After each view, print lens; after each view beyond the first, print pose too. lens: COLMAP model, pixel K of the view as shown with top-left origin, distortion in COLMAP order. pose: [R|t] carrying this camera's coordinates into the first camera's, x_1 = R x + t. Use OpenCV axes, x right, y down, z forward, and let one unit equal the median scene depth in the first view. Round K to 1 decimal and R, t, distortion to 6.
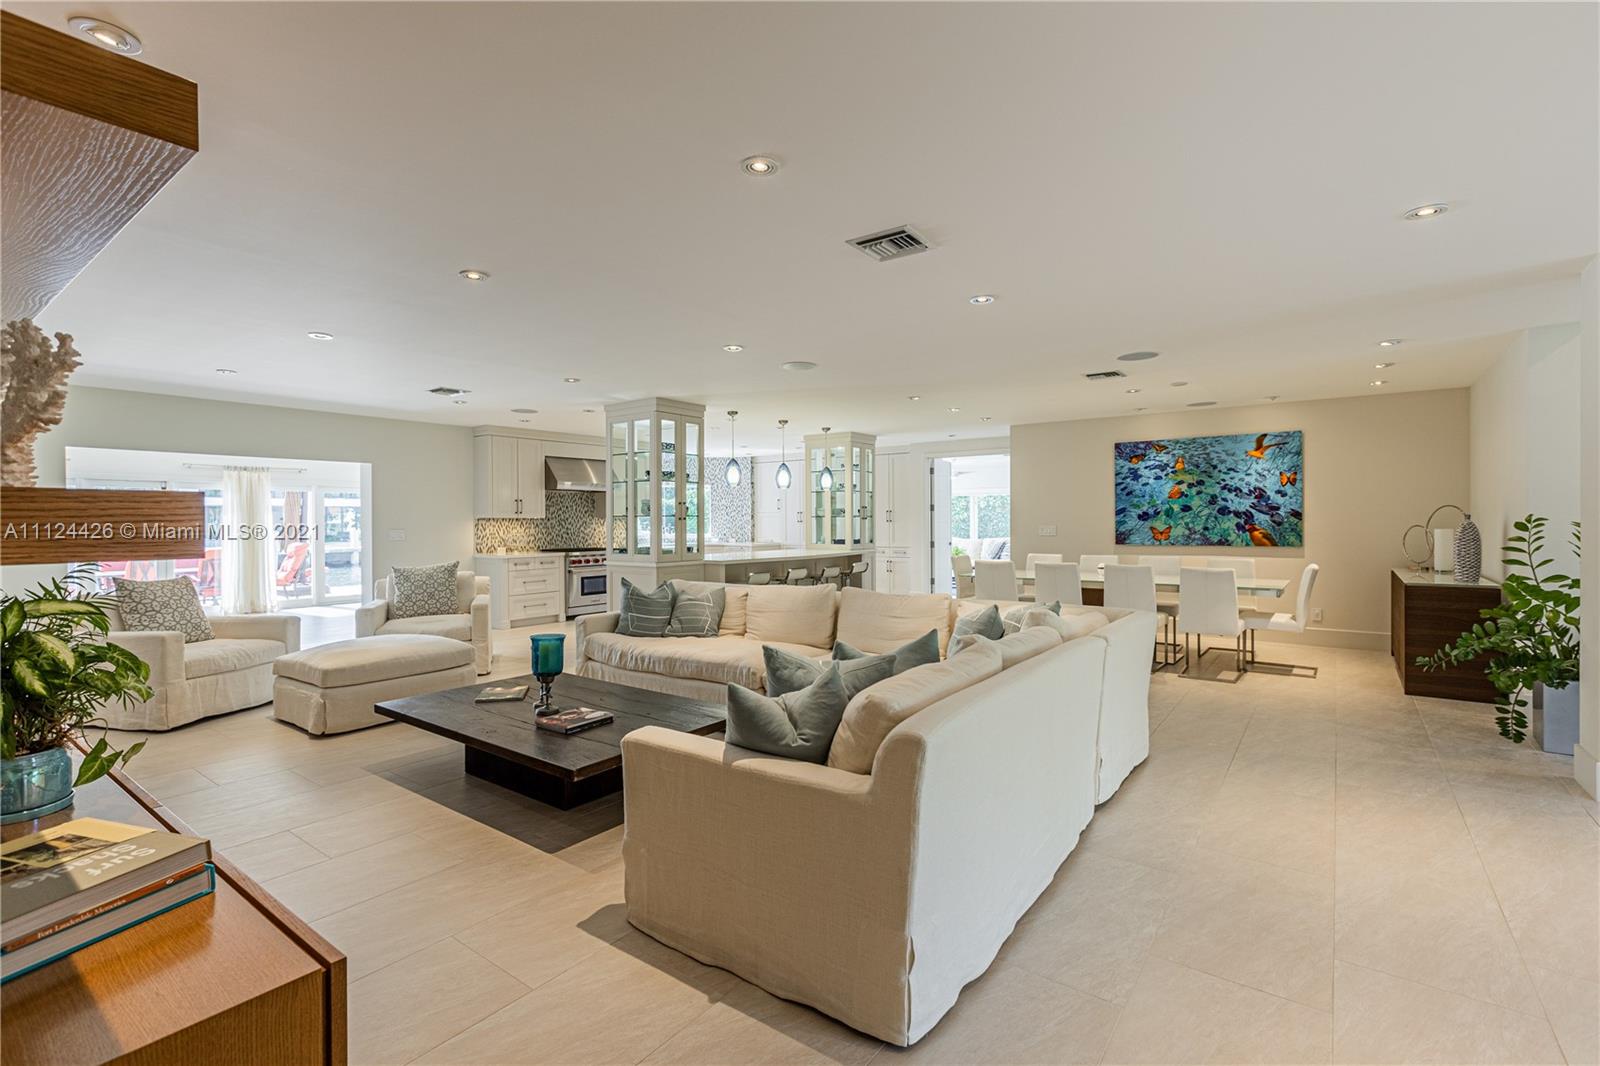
lens RADIAL K [[721.8, 0, 800.5], [0, 721.8, 522.6], [0, 0, 1]] dist [0.001277, 0.000238]
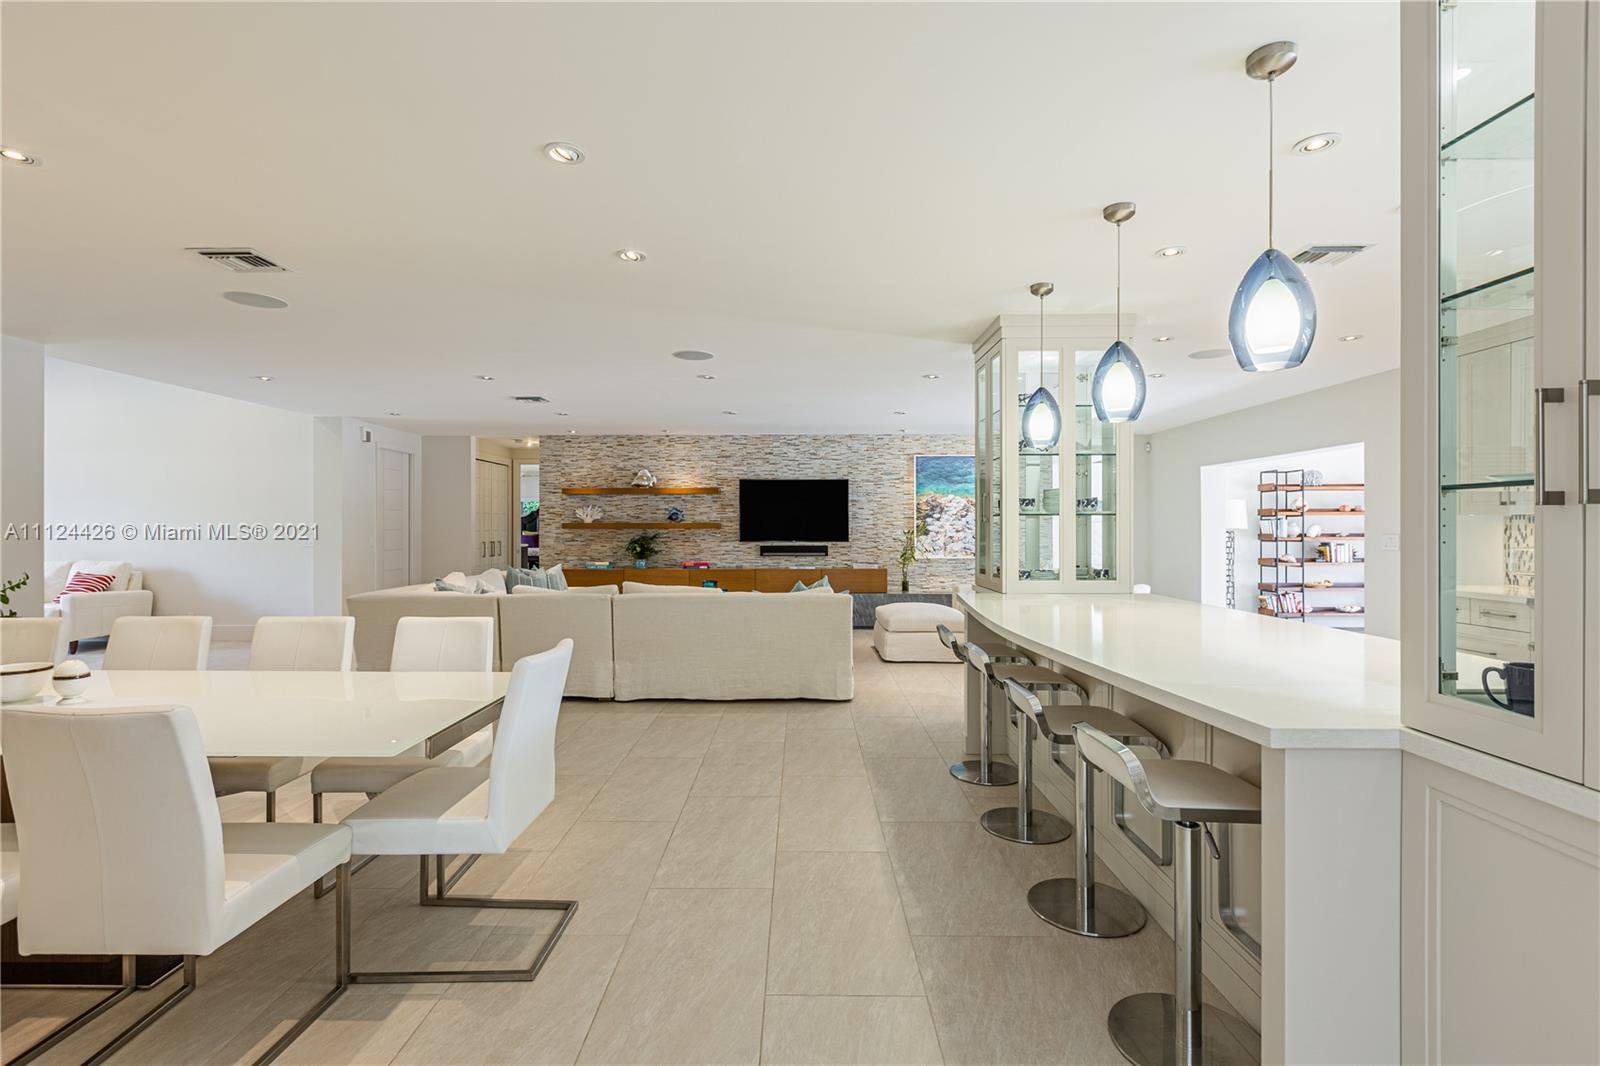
lens RADIAL K [[731.3, 0, 793.7], [0, 731.3, 527.4], [0, 0, 1]] dist [0.003343, 0.000348]
pose [[-0.810628, 0.006913, -0.585520, 0.305278], [0.003736, 0.999971, 0.006635, -0.003766], [0.585549, 0.003191, -0.810630, 1.276696]]
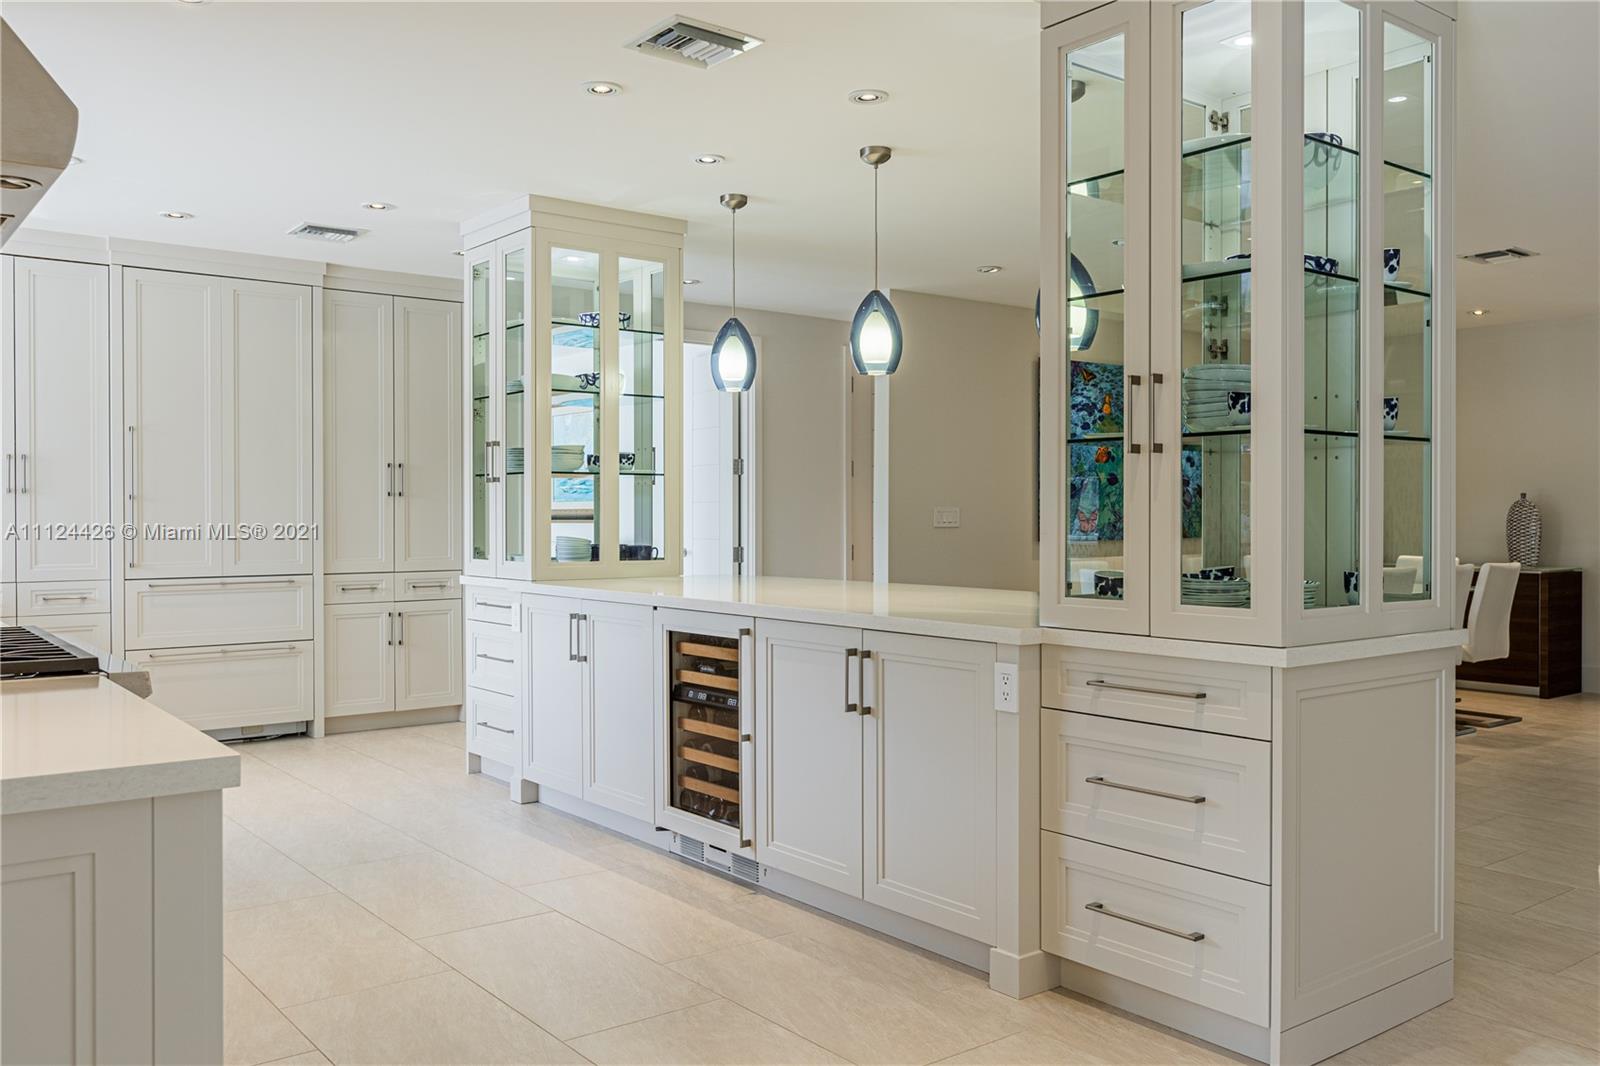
lens RADIAL K [[1313.0, 0, 798.9], [0, 1313.0, 521.6], [0, 0, 1]] dist [-0.000456, 0.000102]
pose [[0.271350, -0.000011, 0.962481, -0.609036], [0.000878, 1.000000, -0.000236, 0.016118], [-0.962480, 0.000909, 0.271350, 0.953237]]
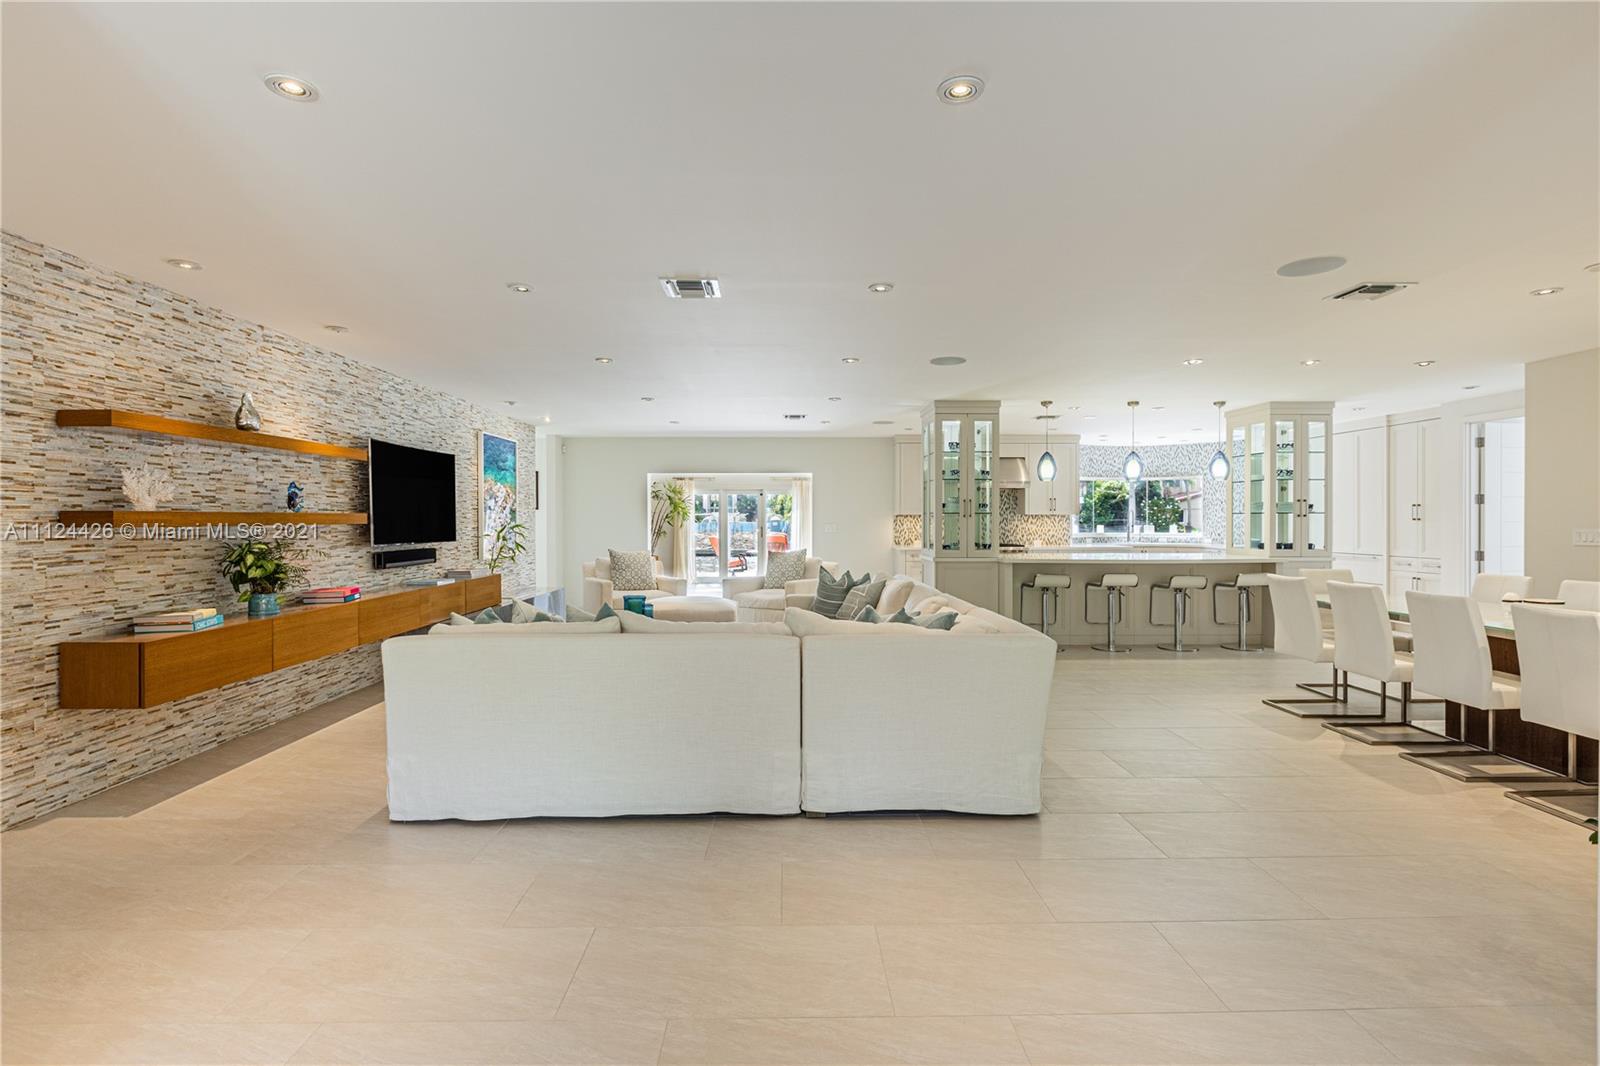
lens RADIAL K [[754.2, 0, 799.7], [0, 754.2, 522.2], [0, 0, 1]] dist [-0.003712, -0.000626]
pose [[0.611260, 0.008180, -0.791388, 0.481171], [-0.004346, 0.999966, 0.006979, -0.002531], [0.791418, -0.000826, 0.611275, 0.147564]]
